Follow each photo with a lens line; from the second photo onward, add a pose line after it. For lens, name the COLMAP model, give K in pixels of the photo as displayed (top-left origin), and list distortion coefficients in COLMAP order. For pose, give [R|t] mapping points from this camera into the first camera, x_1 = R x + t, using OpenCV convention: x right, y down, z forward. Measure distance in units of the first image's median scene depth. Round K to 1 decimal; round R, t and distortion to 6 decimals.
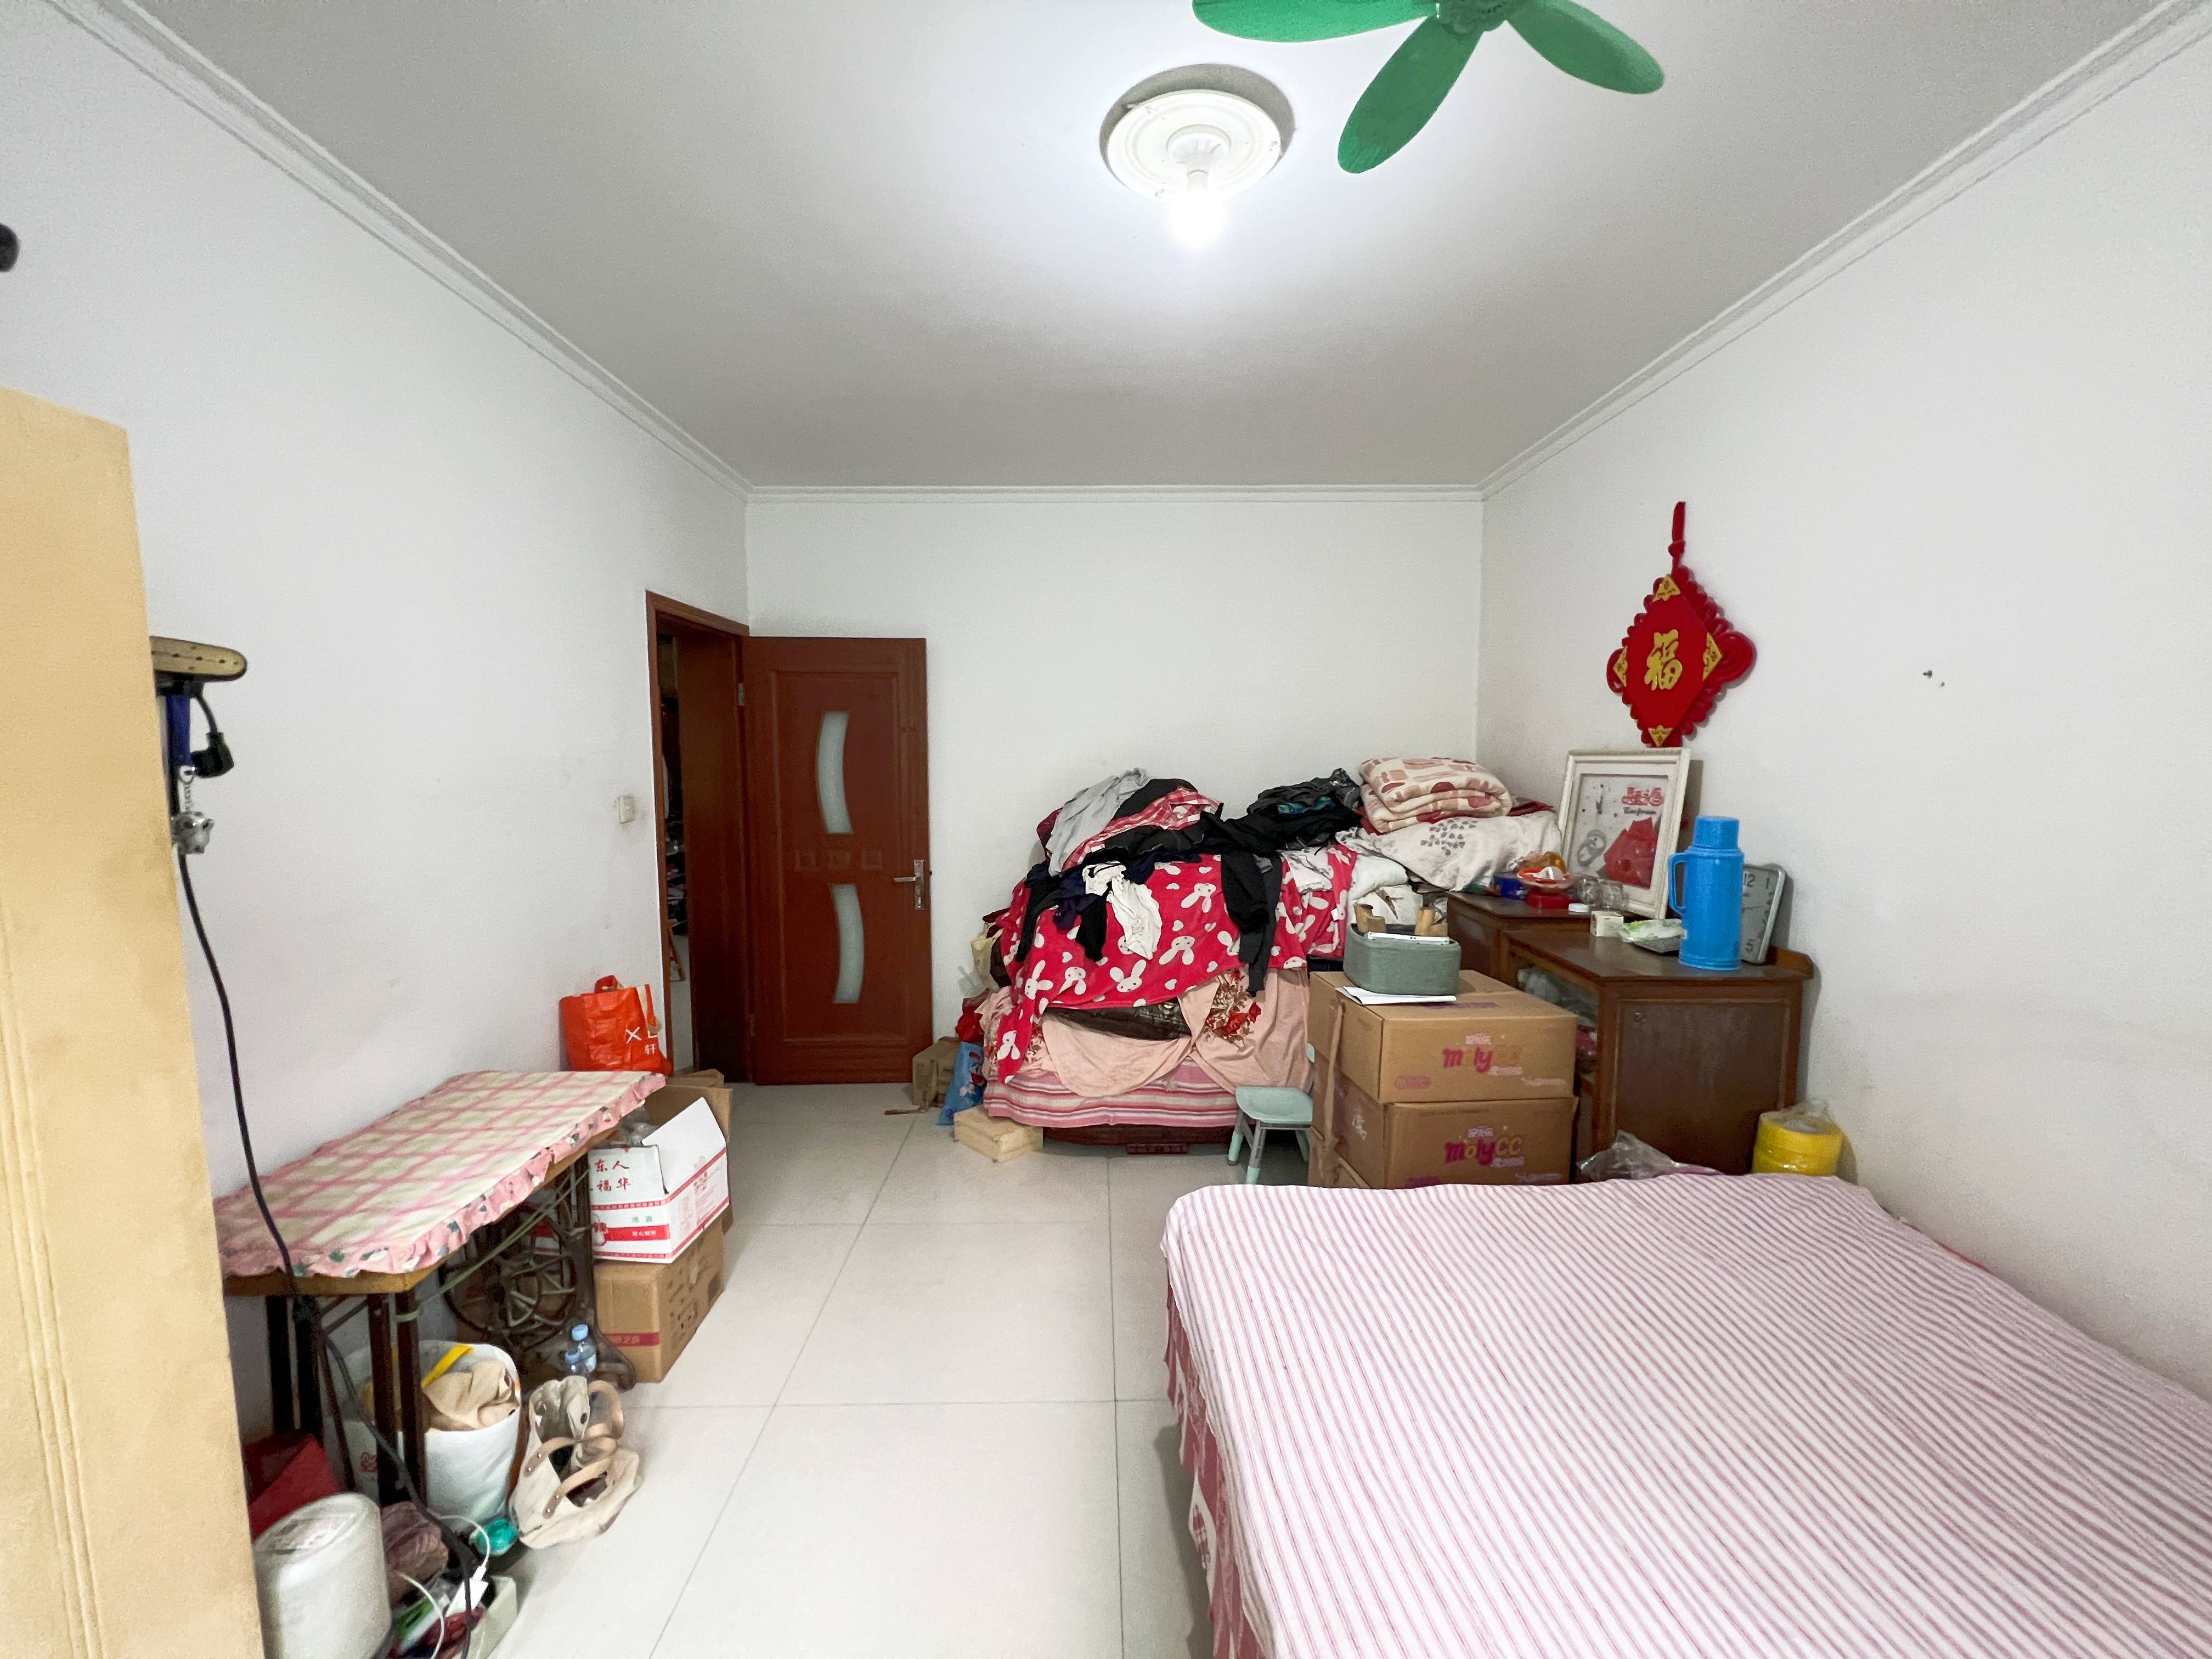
lens RADIAL K [[877.6, 0, 1101.7], [0, 877.6, 832.1], [0, 0, 1]] dist [0.000701, 0.000066]
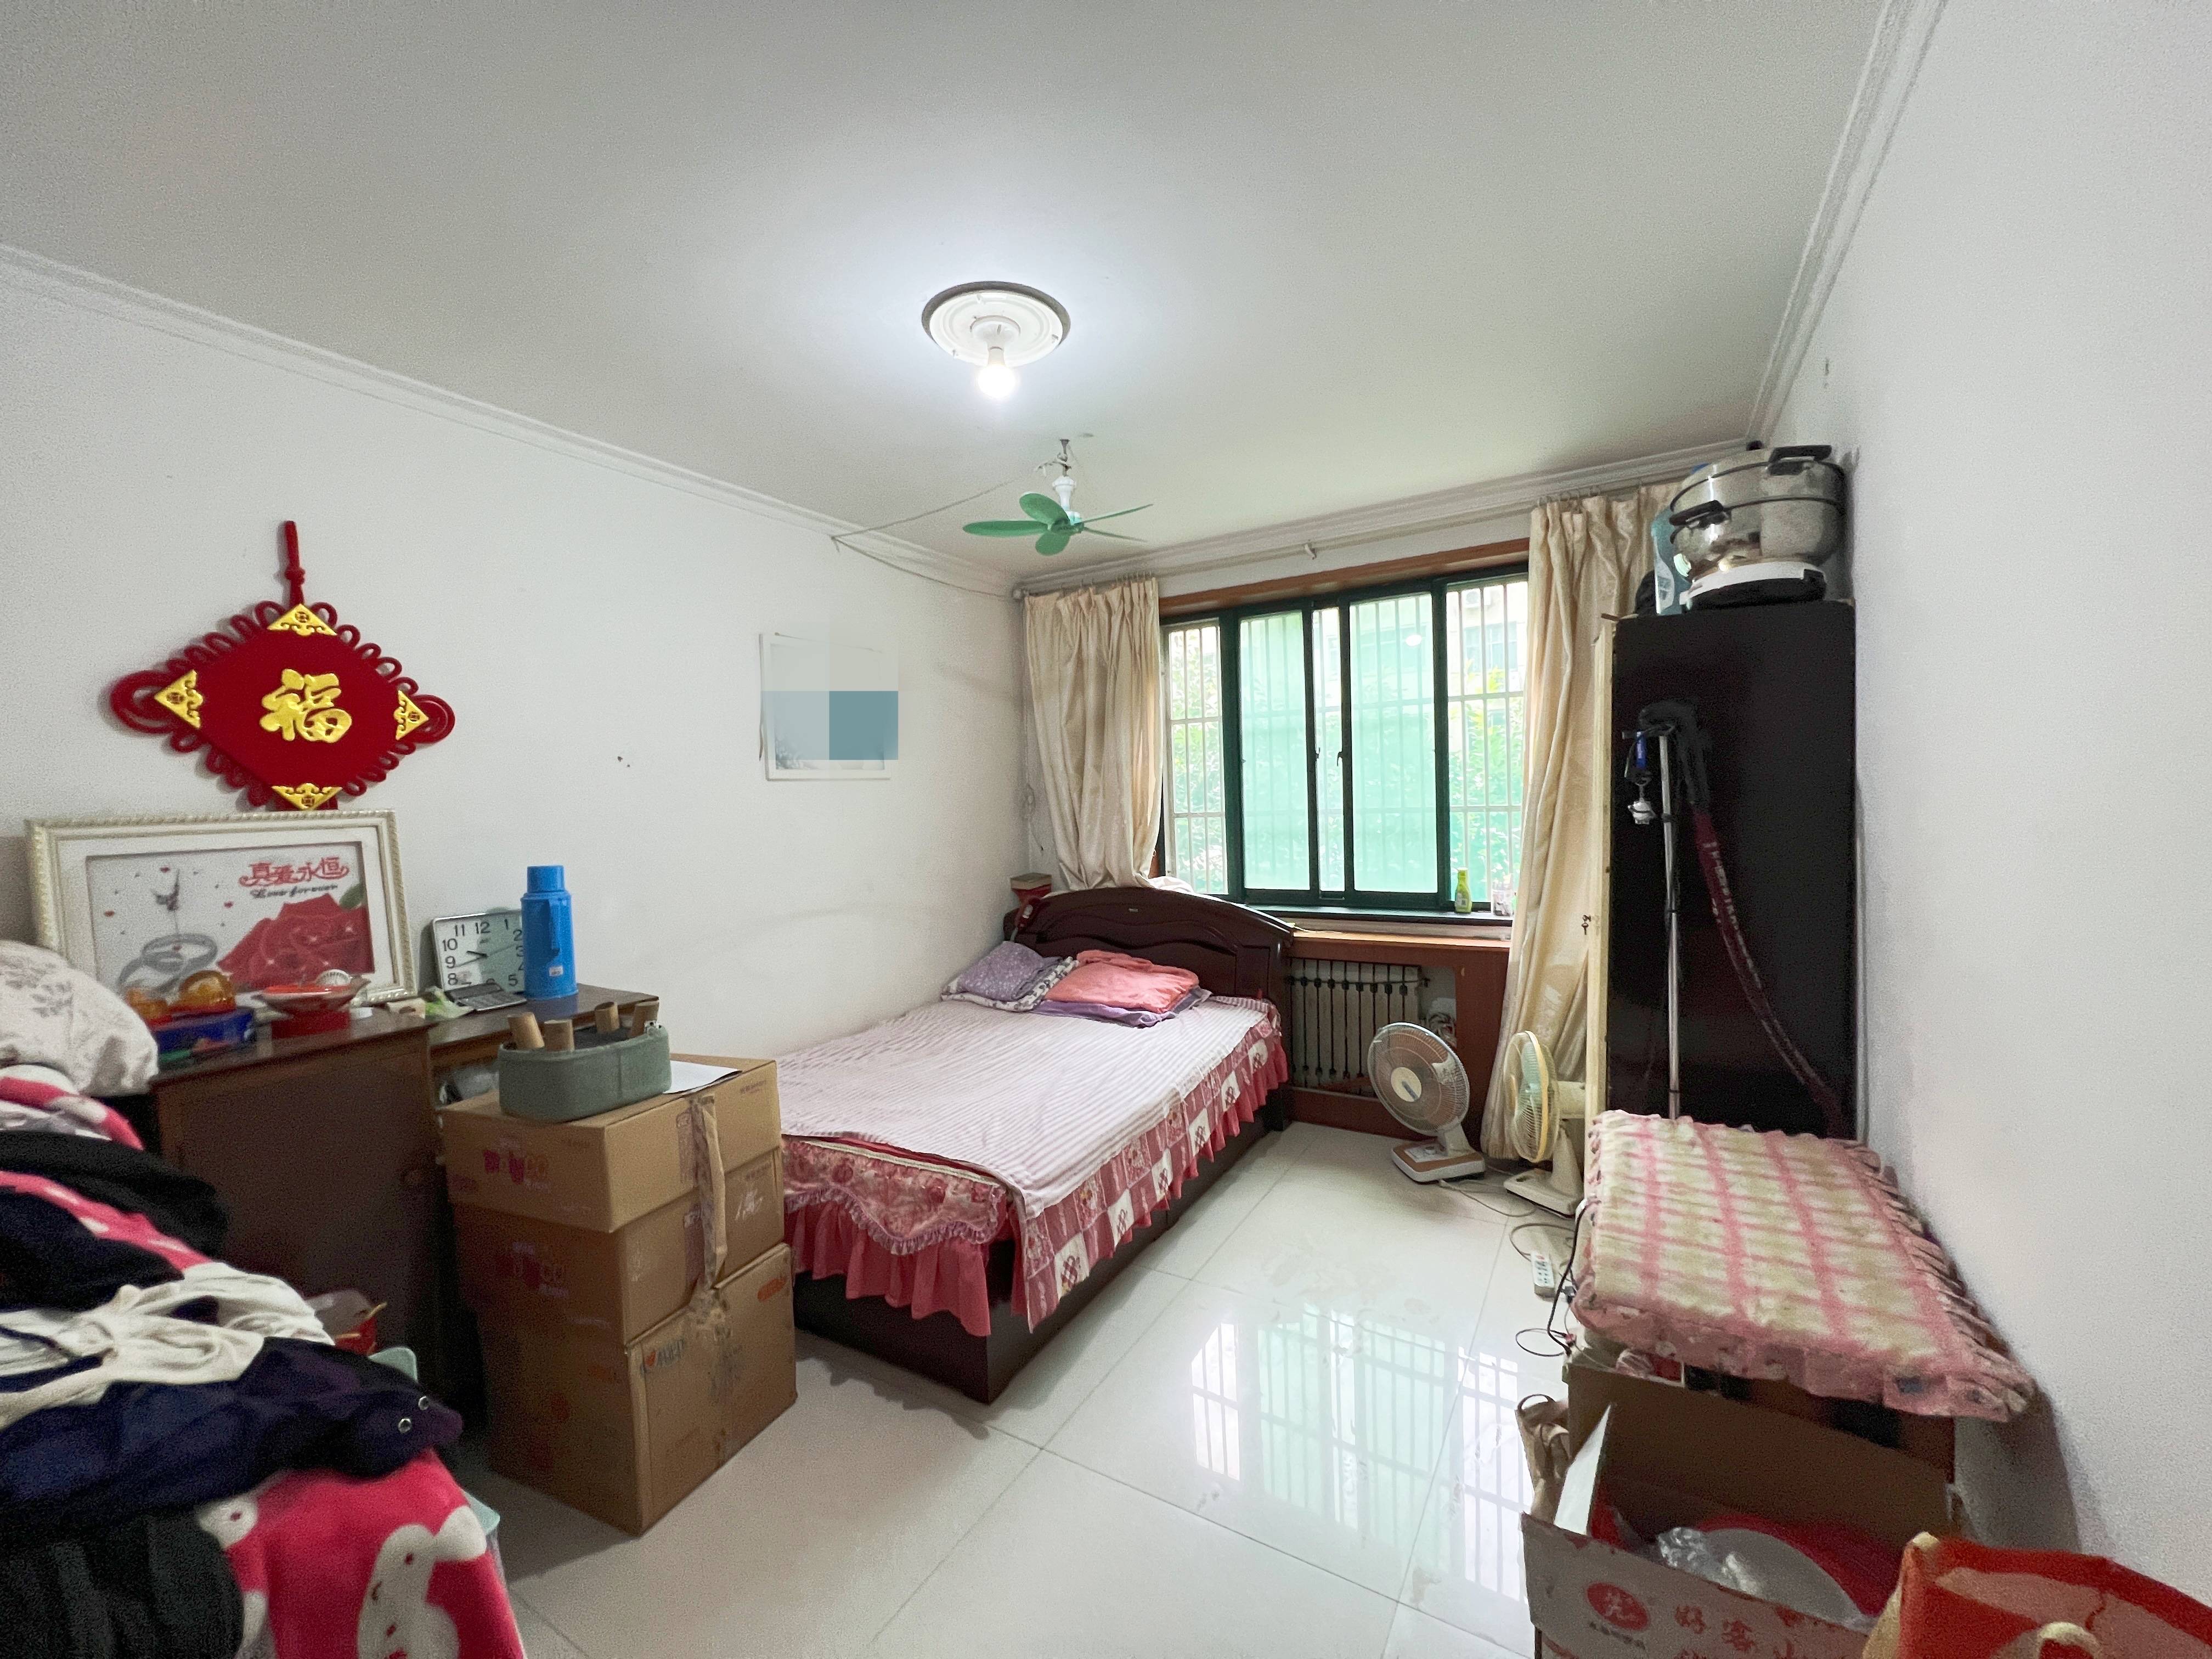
lens RADIAL K [[877.6, 0, 1101.9], [0, 877.6, 844.1], [0, 0, 1]] dist [0.000701, 0.000066]
pose [[-0.848675, 0.003146, 0.528905, -0.447474], [0.082194, 0.988618, 0.126007, -0.110364], [-0.522488, 0.150412, -0.839275, 1.340126]]
